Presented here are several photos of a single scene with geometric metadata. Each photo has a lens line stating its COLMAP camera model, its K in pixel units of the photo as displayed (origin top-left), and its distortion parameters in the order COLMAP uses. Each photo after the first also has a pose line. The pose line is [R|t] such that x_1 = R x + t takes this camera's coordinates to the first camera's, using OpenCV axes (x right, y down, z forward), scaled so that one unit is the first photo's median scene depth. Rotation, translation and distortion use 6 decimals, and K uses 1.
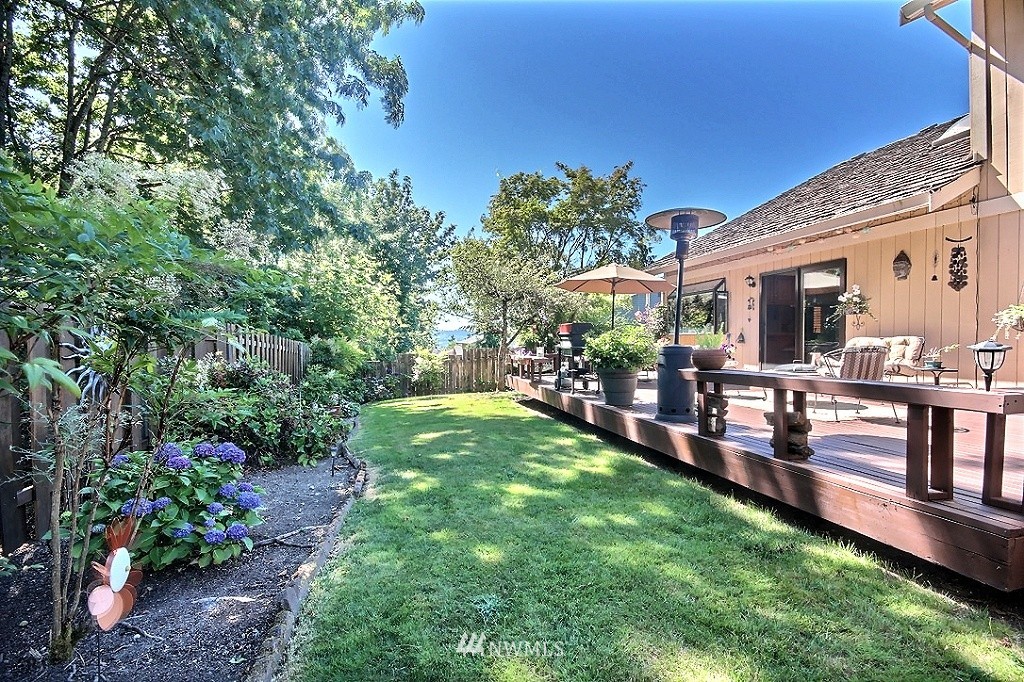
lens RADIAL K [[475.6, 0, 510.2], [0, 475.6, 348.7], [0, 0, 1]] dist [-0.000416, -0.001034]
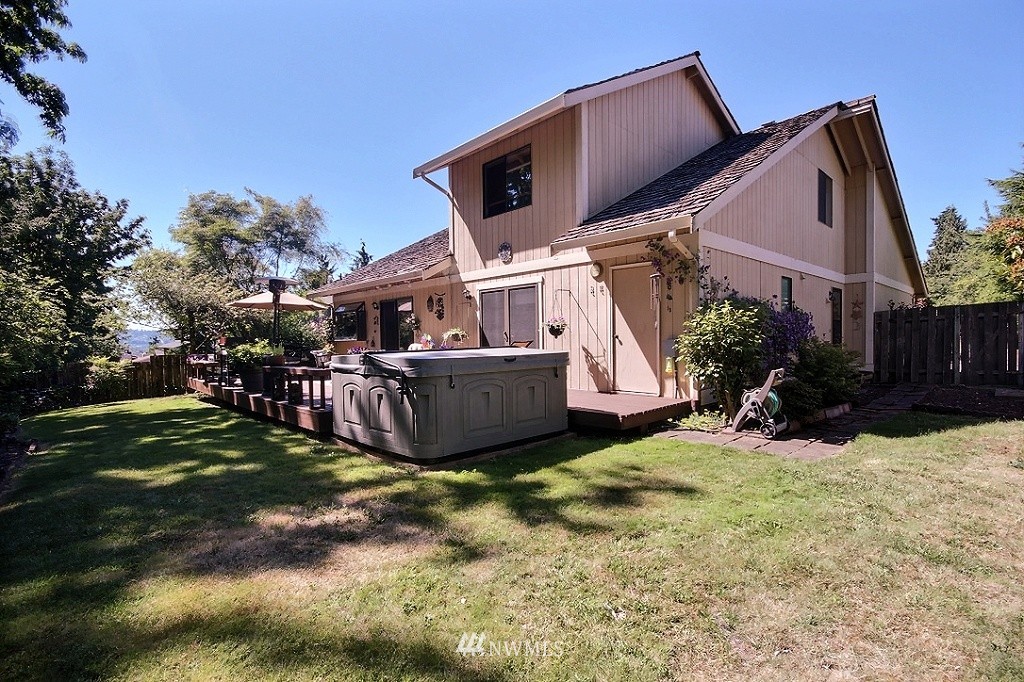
lens RADIAL K [[475.6, 0, 510.2], [0, 475.6, 348.7], [0, 0, 1]] dist [-0.000416, -0.001034]
pose [[0.867062, -0.028373, 0.497391, 0.069966], [0.026858, 0.999587, 0.010202, -0.005139], [-0.497475, 0.004513, 0.867466, -0.294257]]
